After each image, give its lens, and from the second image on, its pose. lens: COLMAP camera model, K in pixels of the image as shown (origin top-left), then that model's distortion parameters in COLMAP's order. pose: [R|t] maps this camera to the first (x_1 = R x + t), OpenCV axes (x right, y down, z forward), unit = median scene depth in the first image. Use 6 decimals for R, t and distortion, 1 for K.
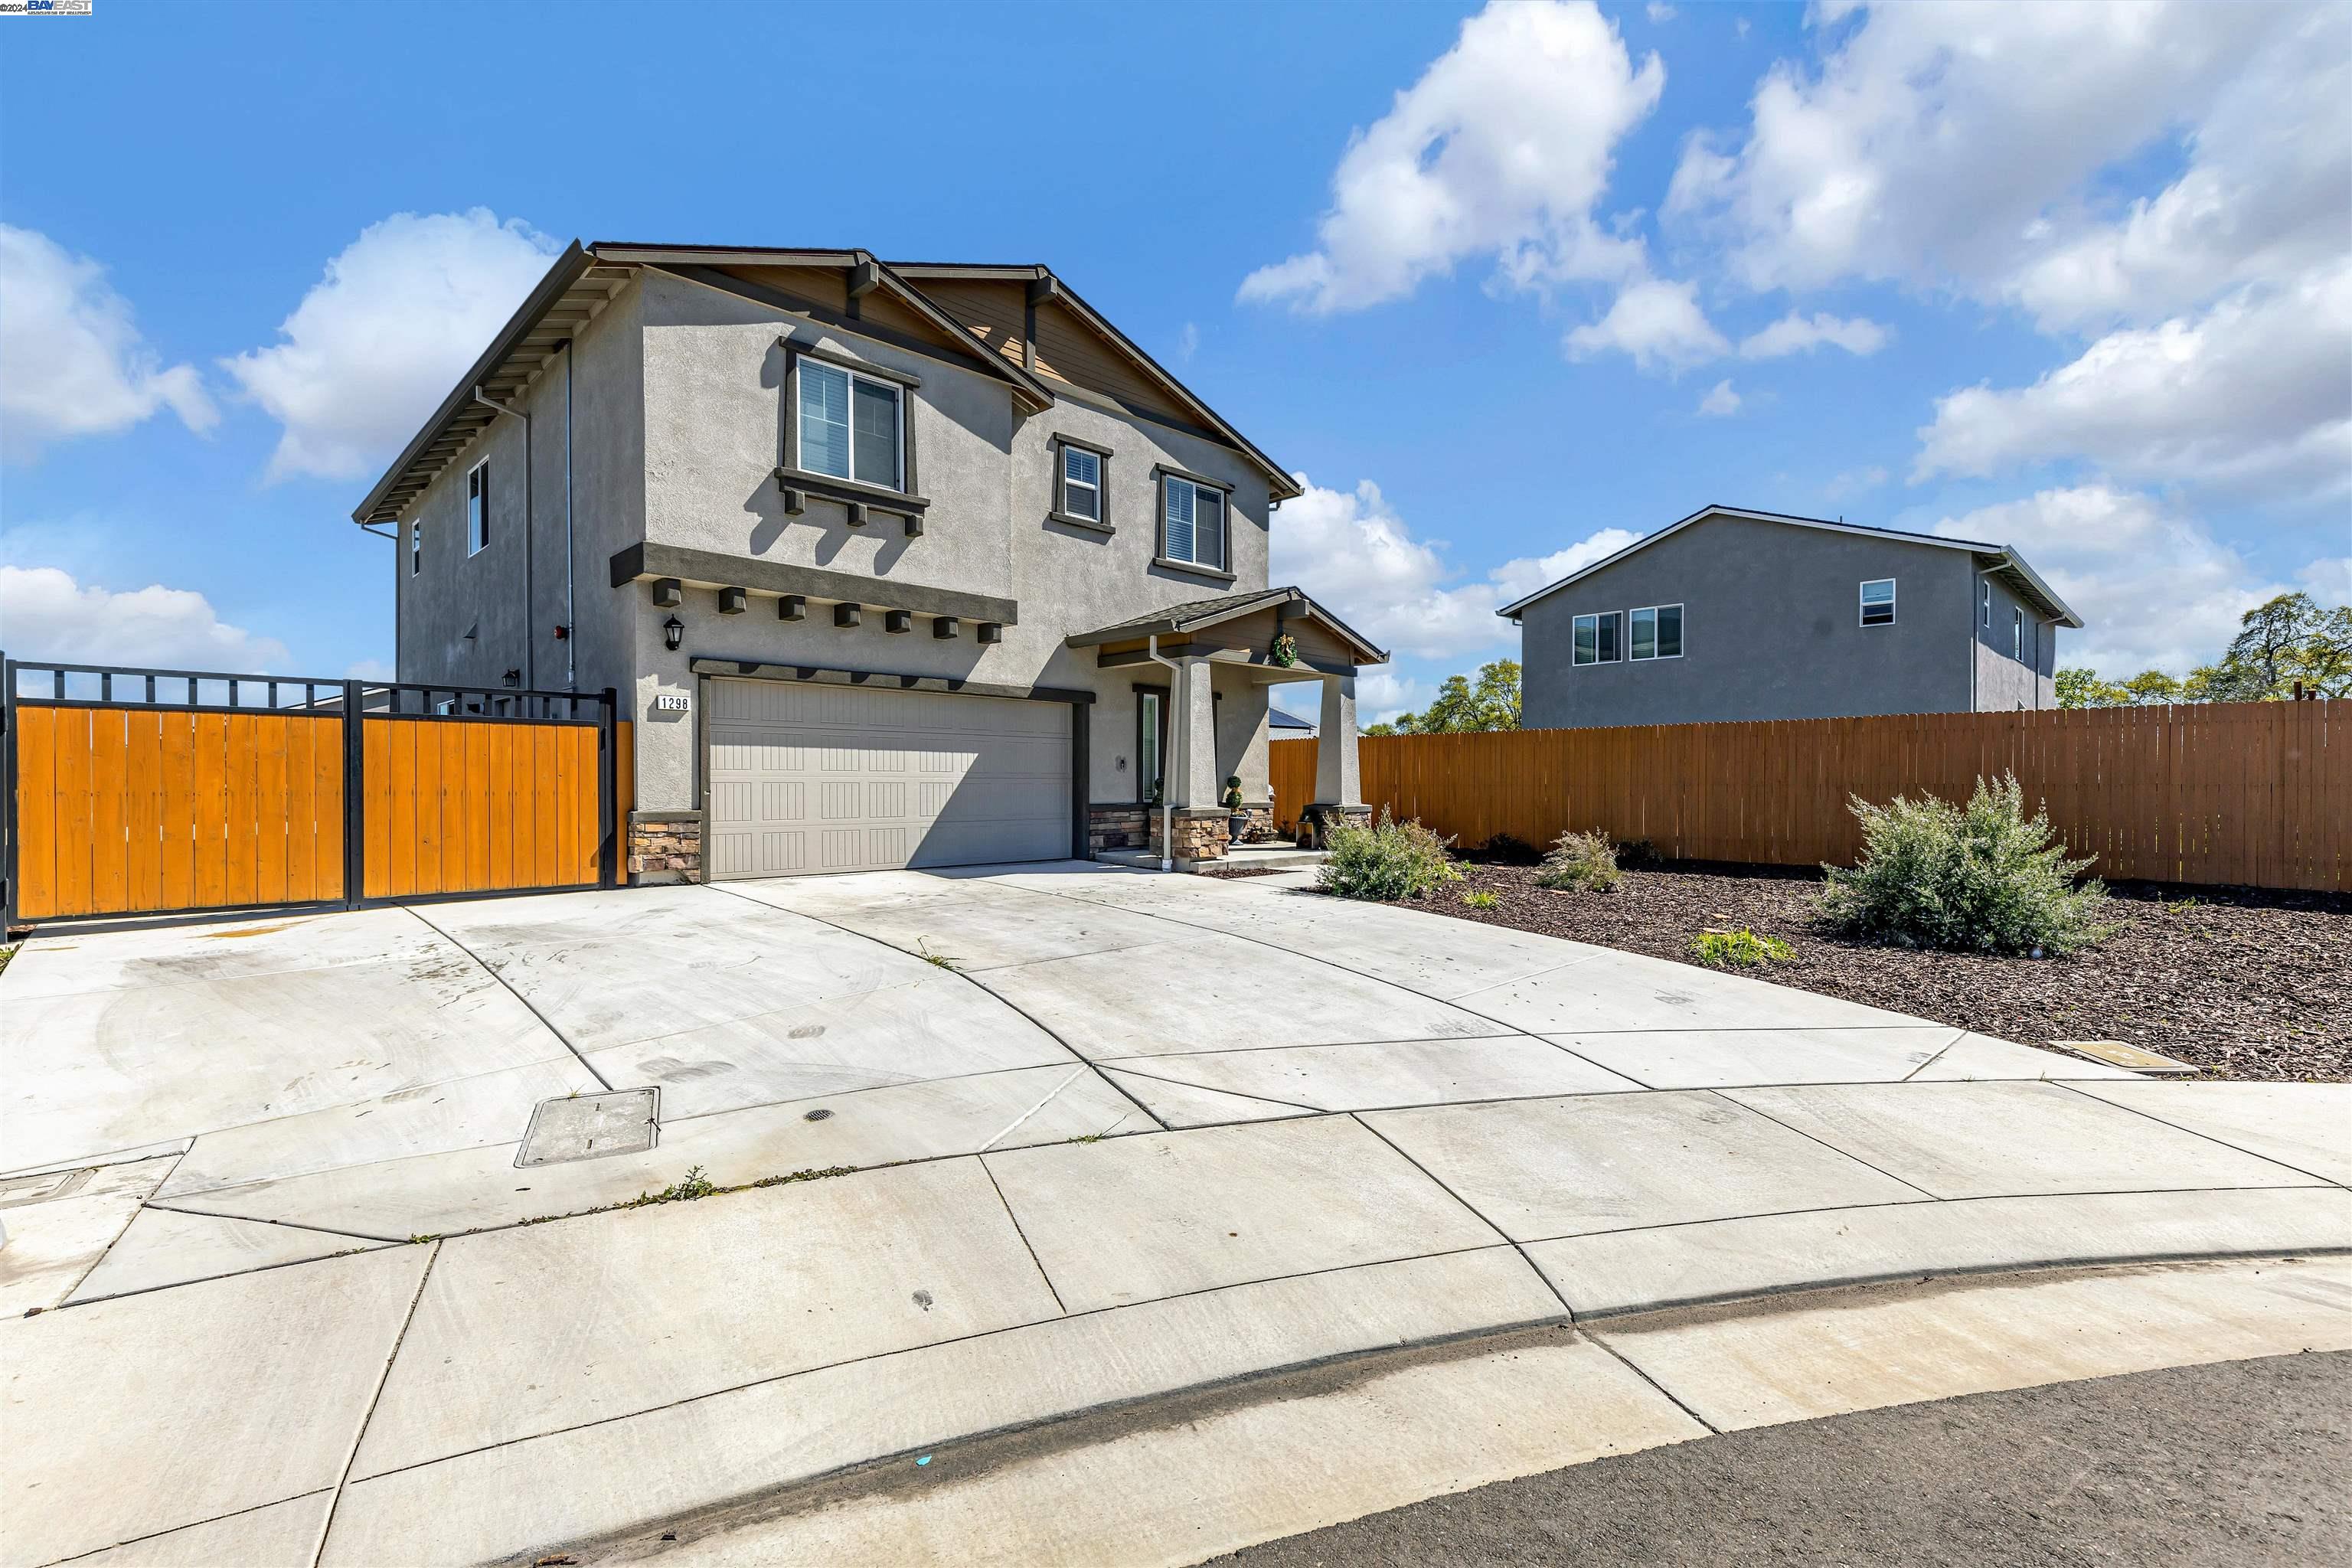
lens RADIAL K [[1057.8, 0, 1204.9], [0, 1057.8, 789.7], [0, 0, 1]] dist [-0.000138, -0.000305]
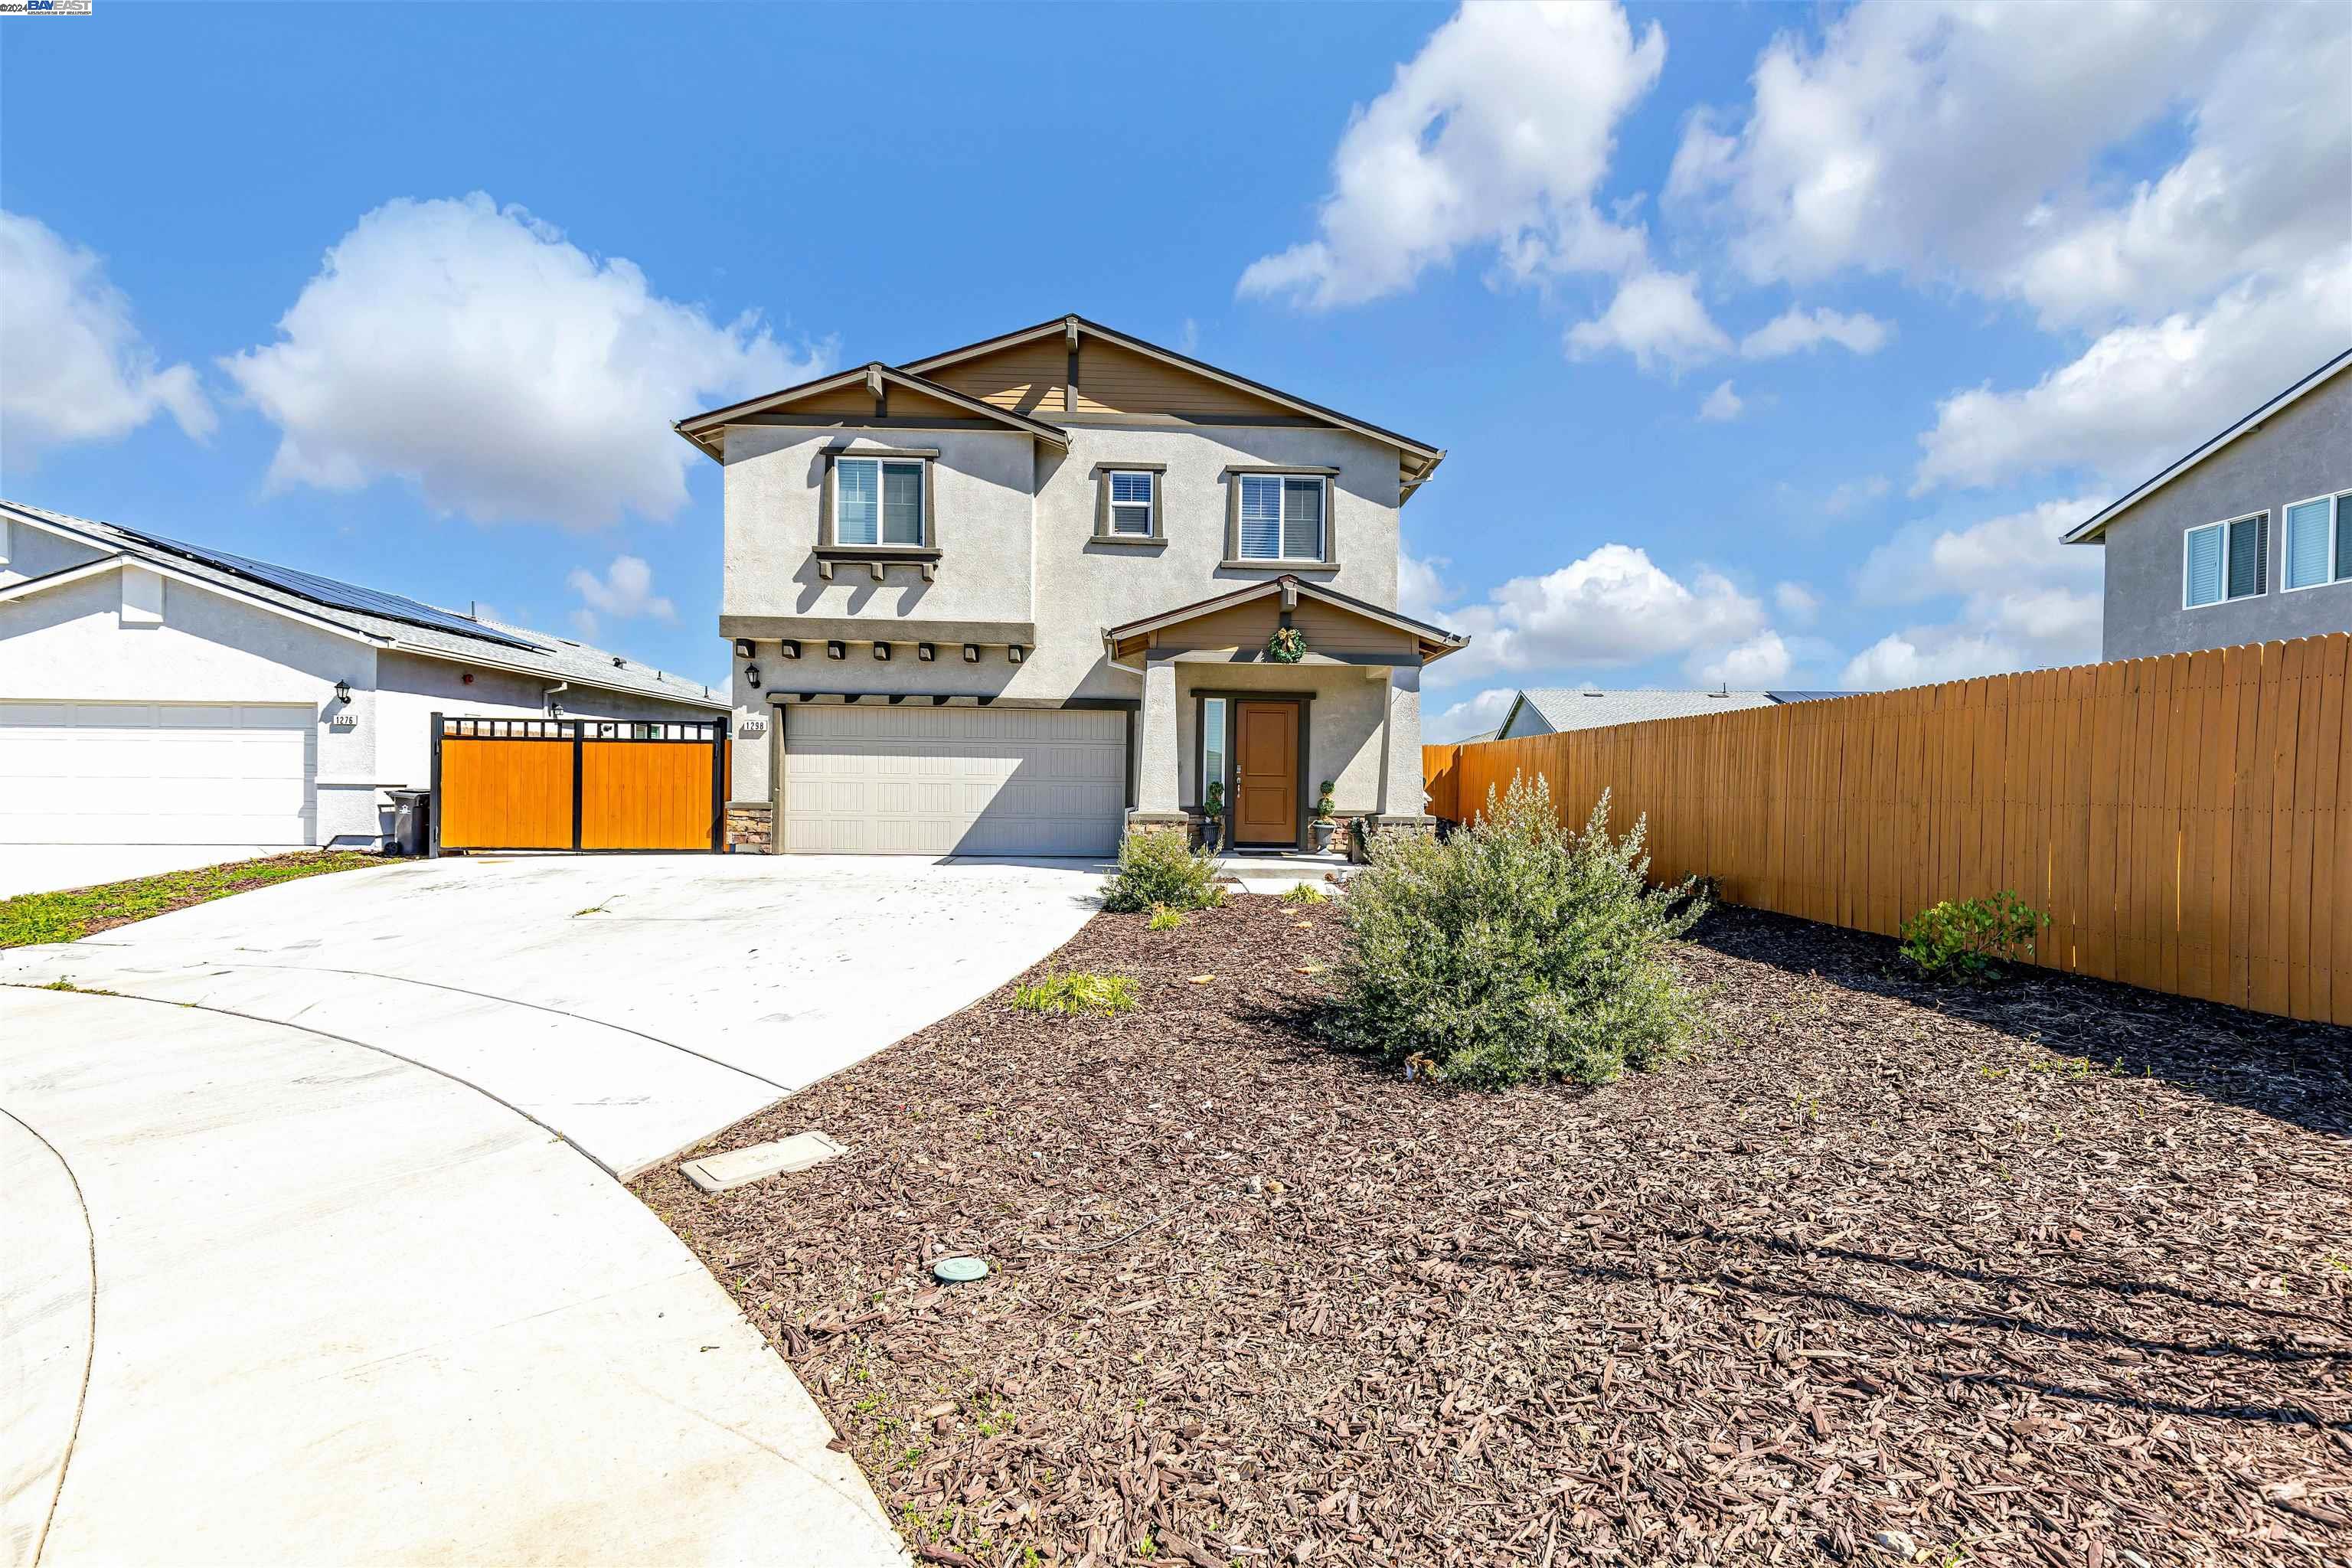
lens RADIAL K [[1057.8, 0, 1204.9], [0, 1057.8, 789.7], [0, 0, 1]] dist [-0.000138, -0.000305]
pose [[0.726553, 0.010384, -0.687032, 0.801952], [-0.014999, 0.999887, -0.000749, -0.003626], [0.686947, 0.010849, 0.726627, 0.341452]]
